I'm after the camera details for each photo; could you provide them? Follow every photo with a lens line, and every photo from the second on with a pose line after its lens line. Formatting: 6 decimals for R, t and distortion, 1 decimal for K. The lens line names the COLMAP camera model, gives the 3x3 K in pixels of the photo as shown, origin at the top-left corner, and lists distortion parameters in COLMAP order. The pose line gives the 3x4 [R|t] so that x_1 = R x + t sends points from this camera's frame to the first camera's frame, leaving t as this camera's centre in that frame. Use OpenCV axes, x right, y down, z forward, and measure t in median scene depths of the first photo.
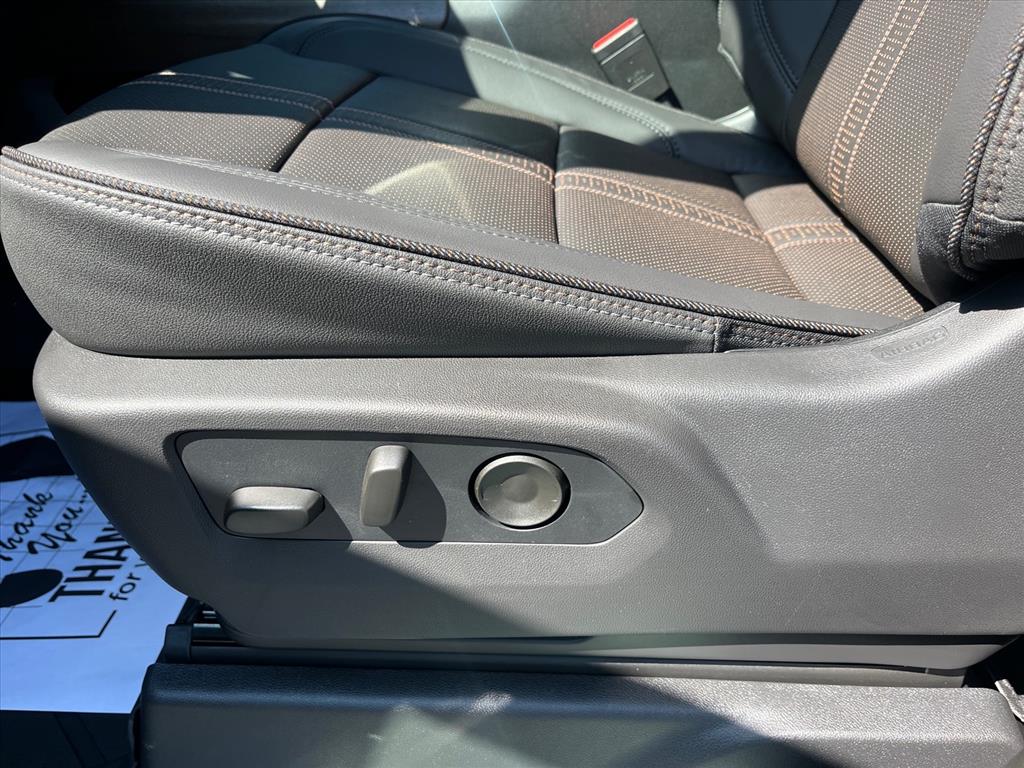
lens RADIAL K [[798.5, 0, 513.1], [0, 798.5, 388.9], [0, 0, 1]] dist [0.025888, -0.053748]
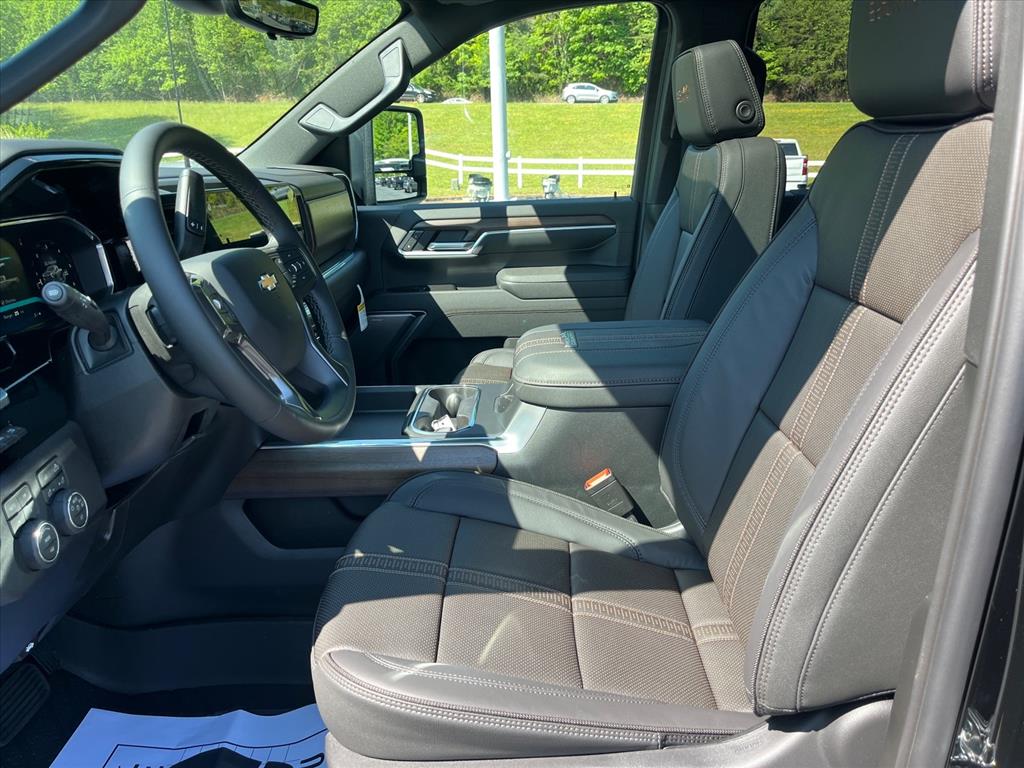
lens RADIAL K [[798.5, 0, 504.2], [0, 798.5, 374.5], [0, 0, 1]] dist [0.025888, -0.053748]
pose [[0.999545, -0.028747, 0.009119, -0.092356], [0.030080, 0.972134, -0.232487, -0.322509], [-0.002182, 0.232655, 0.972557, -0.794749]]
